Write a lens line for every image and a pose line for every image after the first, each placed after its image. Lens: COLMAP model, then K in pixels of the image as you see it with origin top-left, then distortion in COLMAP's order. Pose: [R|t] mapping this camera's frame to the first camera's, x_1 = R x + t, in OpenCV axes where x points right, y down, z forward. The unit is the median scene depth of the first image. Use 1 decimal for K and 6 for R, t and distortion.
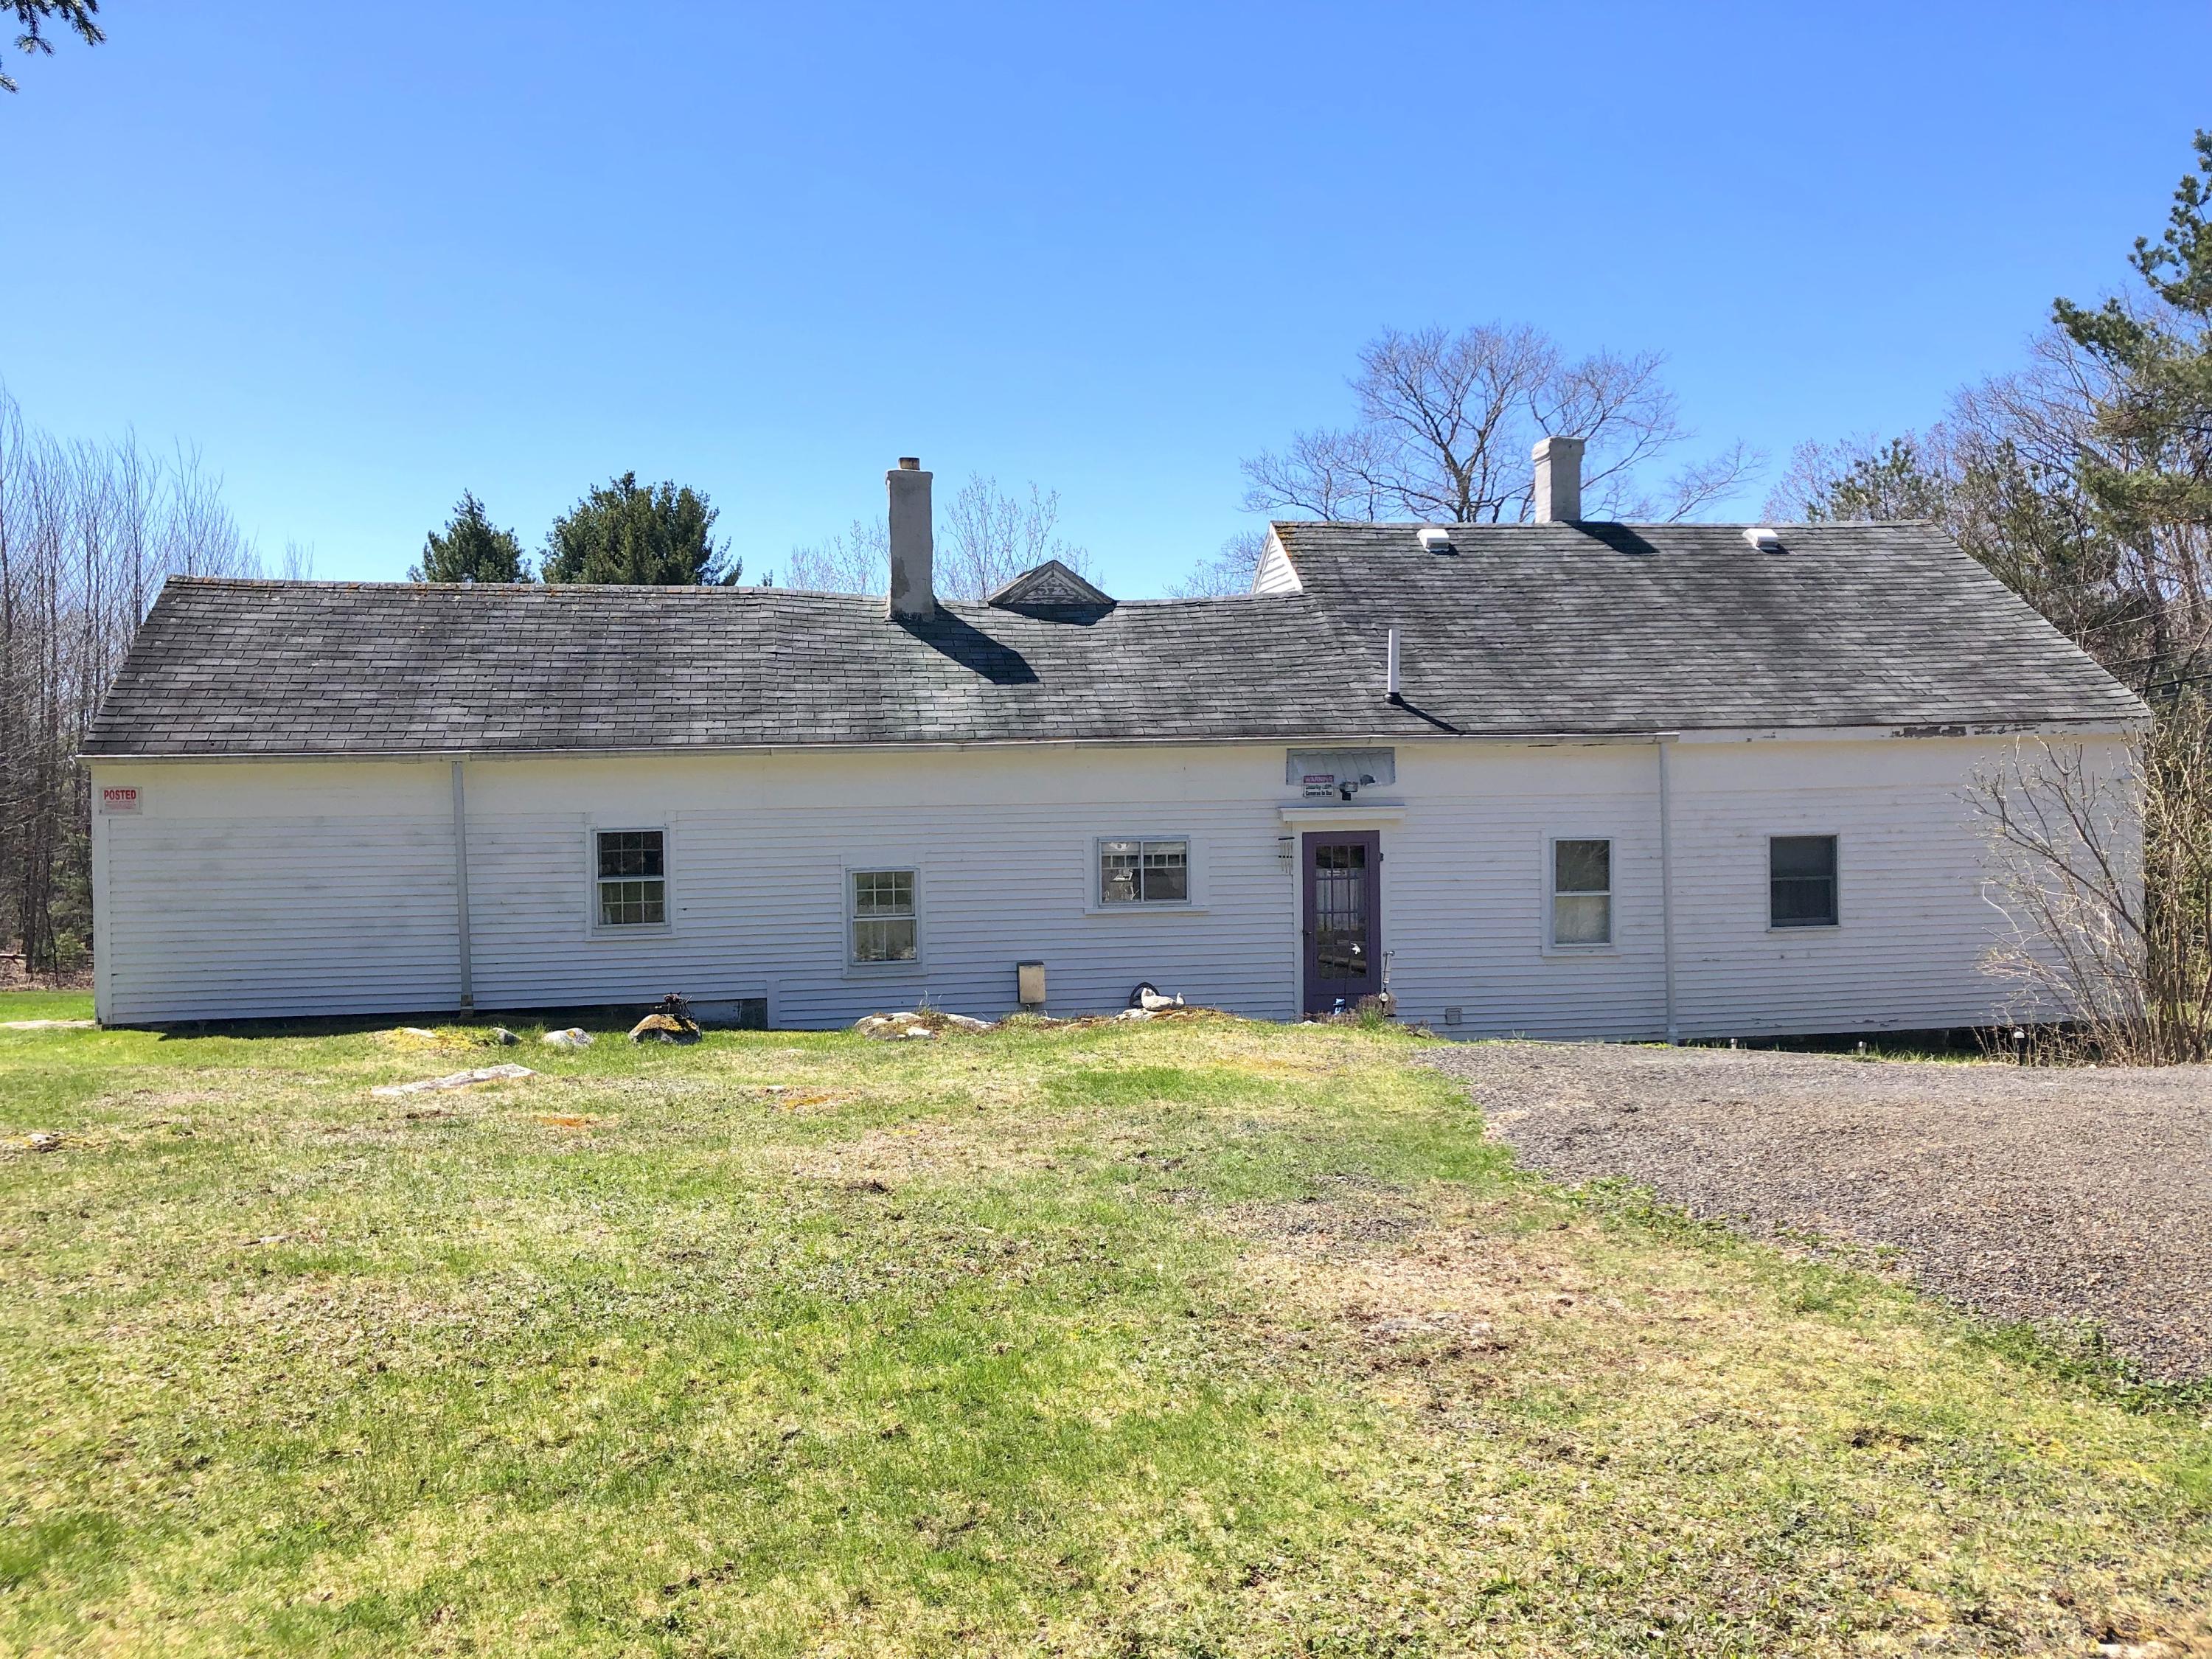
lens RADIAL K [[1786.7, 0, 1106.0], [0, 1786.7, 829.5], [0, 0, 1]] dist [0.088966, -0.133720]
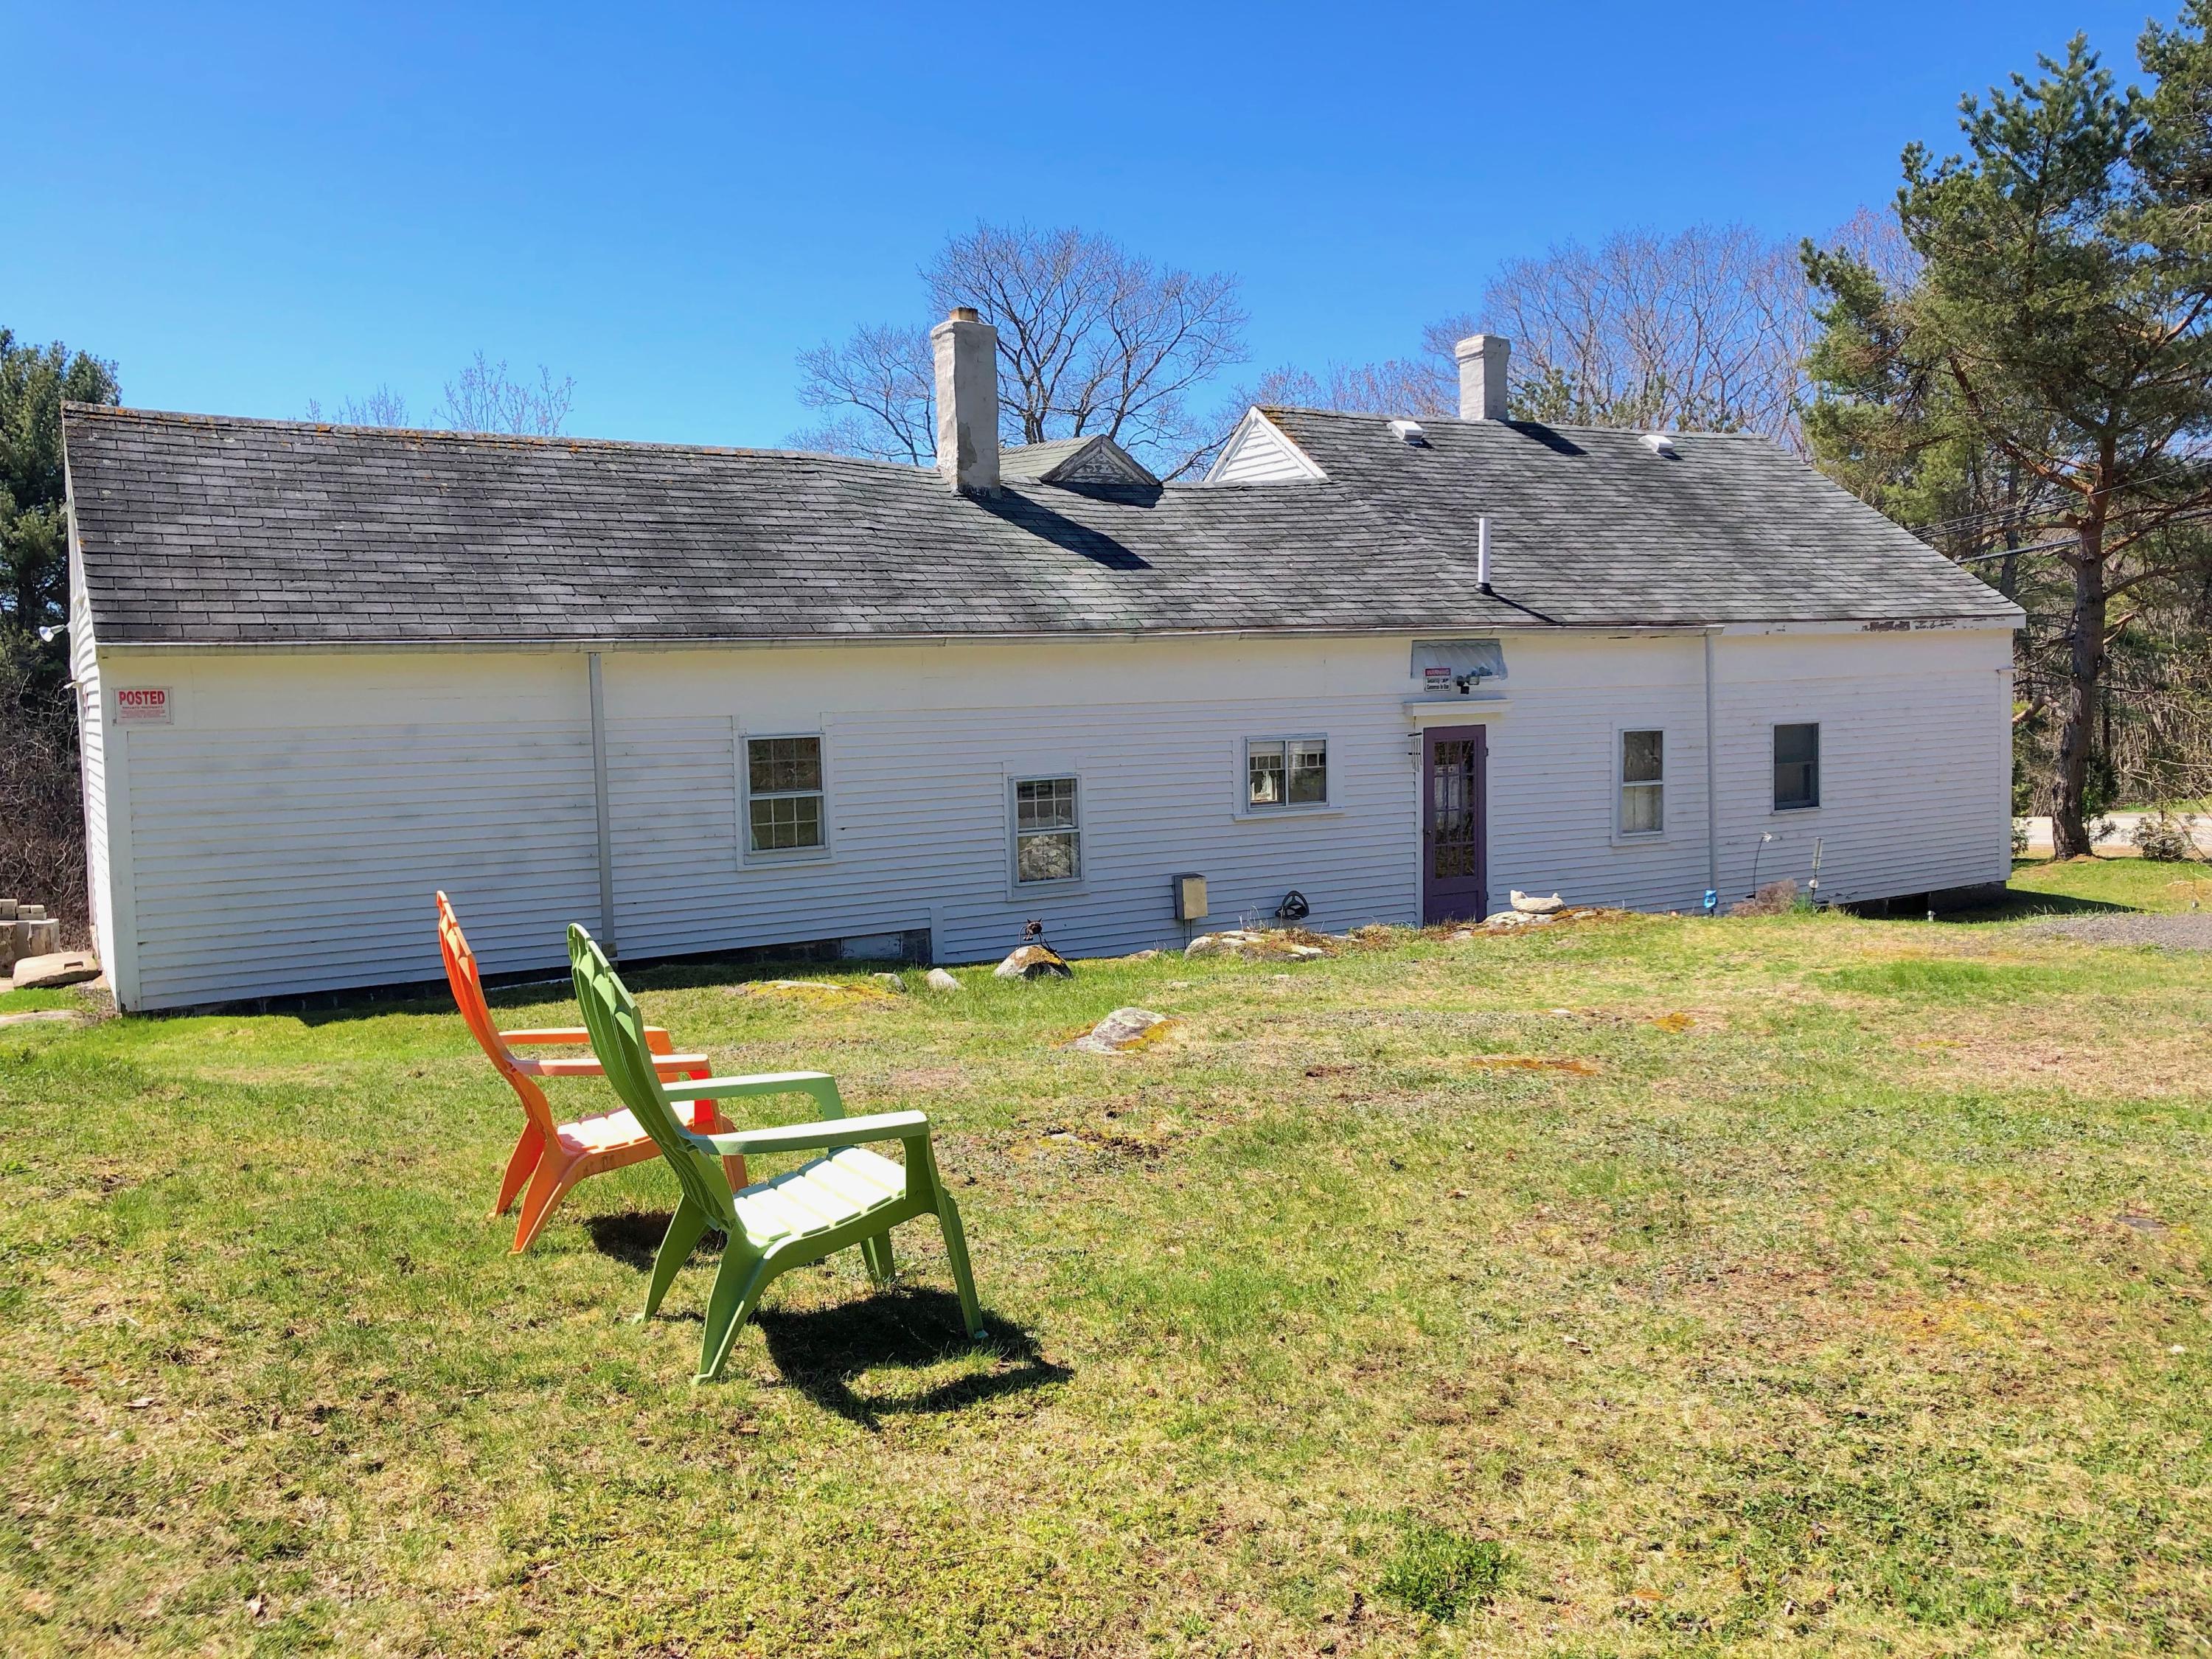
lens RADIAL K [[1786.7, 0, 1106.0], [0, 1786.7, 829.5], [0, 0, 1]] dist [0.088966, -0.133720]
pose [[0.932934, -0.036683, 0.358173, -0.402381], [0.020305, 0.998574, 0.049382, 0.005201], [-0.359473, -0.038798, 0.932348, 0.160048]]
